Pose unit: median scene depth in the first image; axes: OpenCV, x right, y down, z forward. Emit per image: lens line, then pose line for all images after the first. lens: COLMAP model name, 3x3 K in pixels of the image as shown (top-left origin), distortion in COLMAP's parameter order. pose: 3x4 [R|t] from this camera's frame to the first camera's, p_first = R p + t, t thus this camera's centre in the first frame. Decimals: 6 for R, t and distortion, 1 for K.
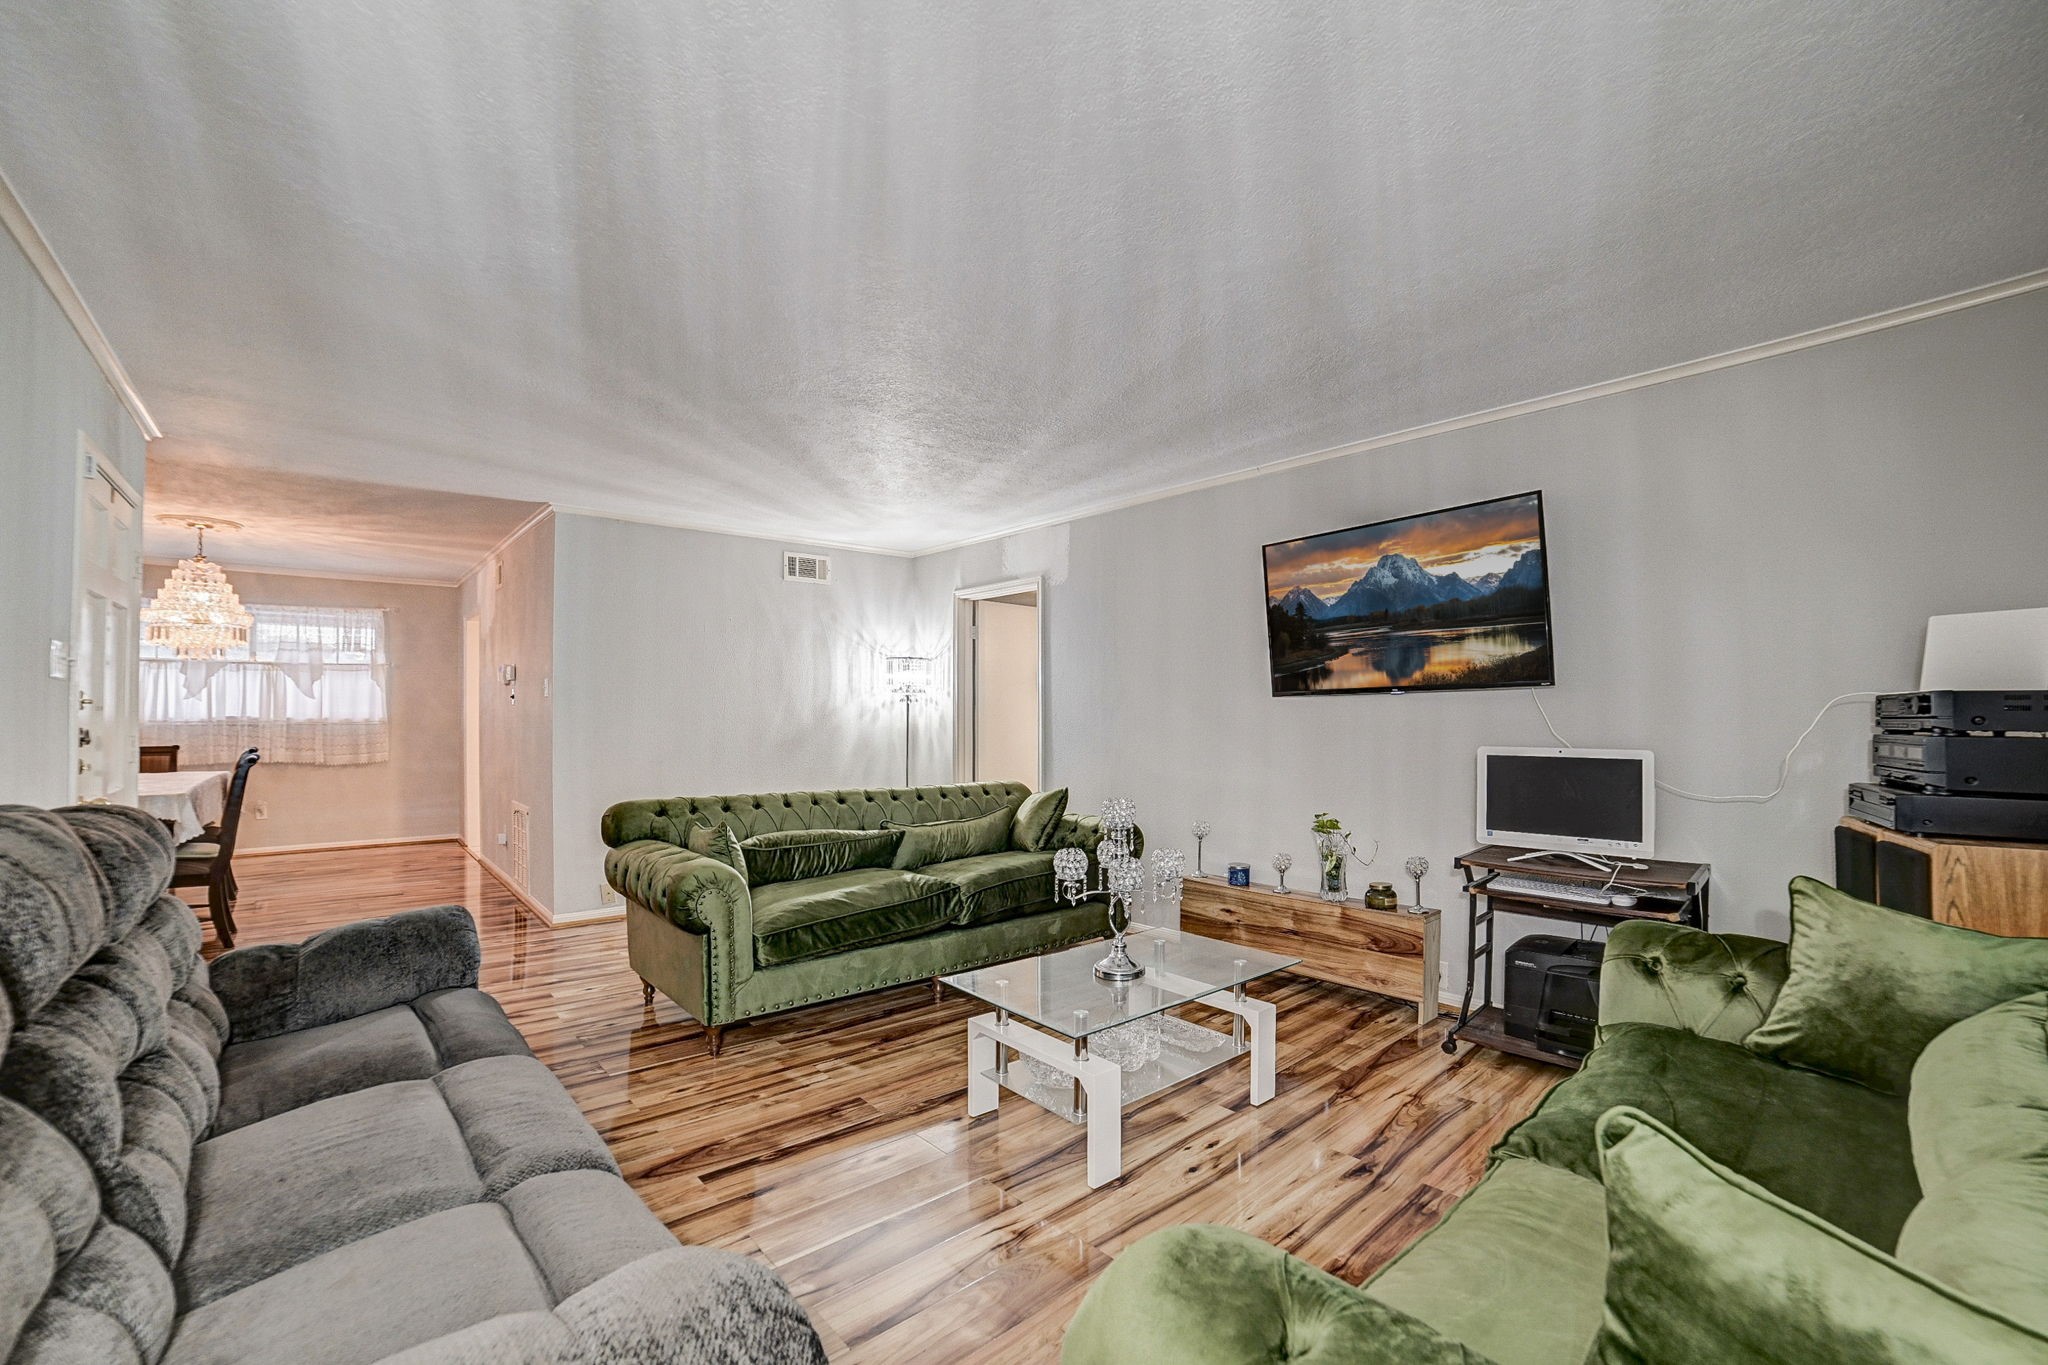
lens RADIAL K [[834.1, 0, 1024.2], [0, 834.1, 692.3], [0, 0, 1]] dist [-0.099953, 0.041546]
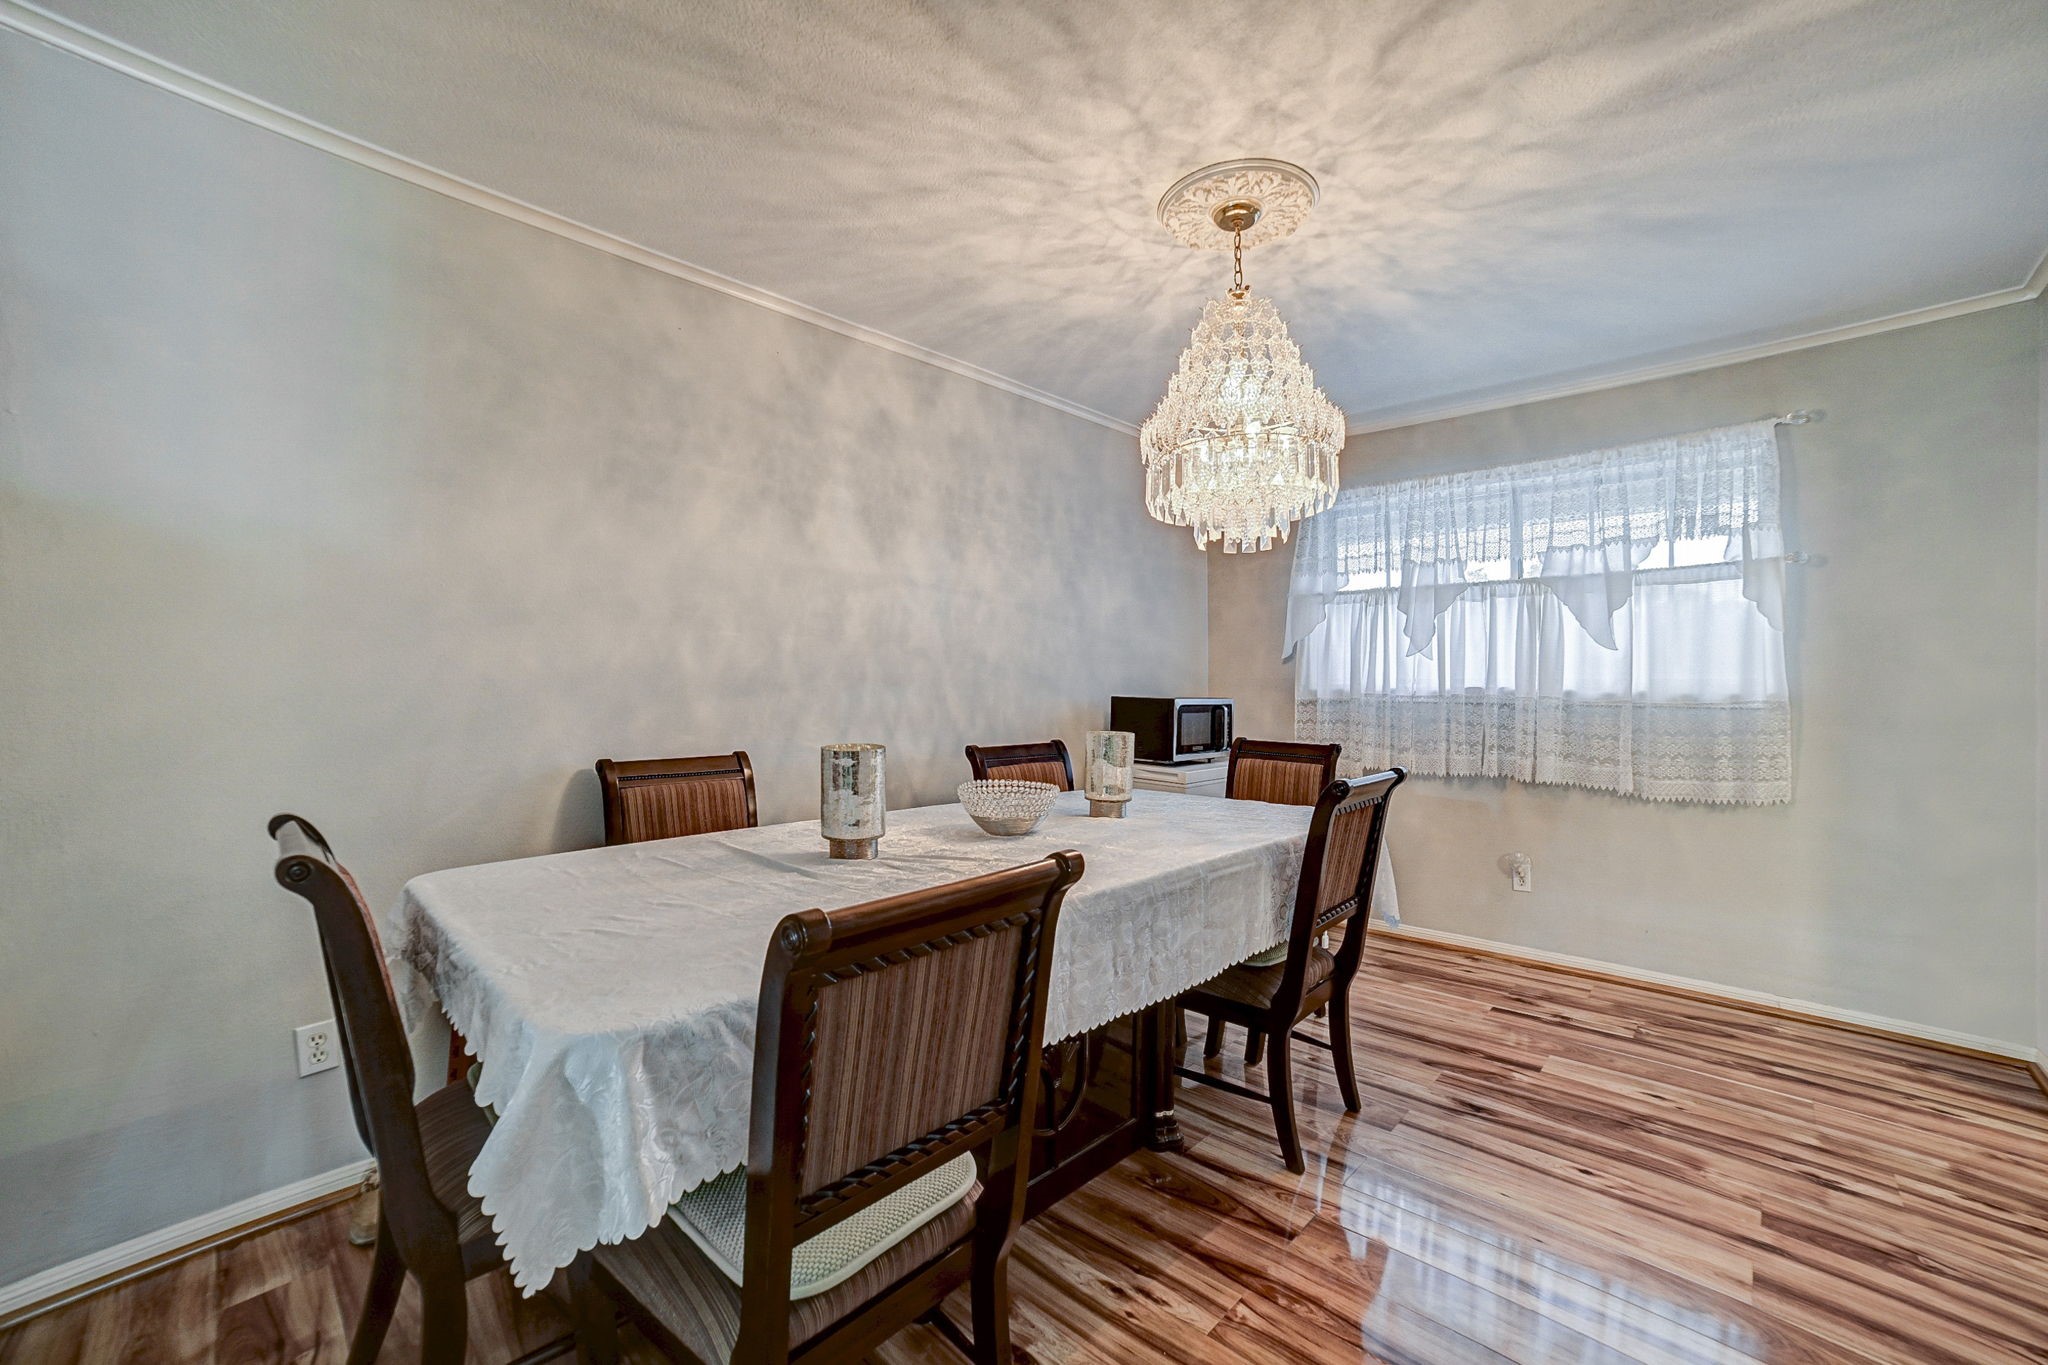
lens RADIAL K [[834.1, 0, 1024.2], [0, 834.1, 692.3], [0, 0, 1]] dist [-0.099953, 0.041546]
pose [[0.074812, 0.015222, -0.997081, -0.850430], [0.029153, 0.999423, 0.017445, 0.027078], [0.996771, -0.030373, 0.074325, 1.141520]]
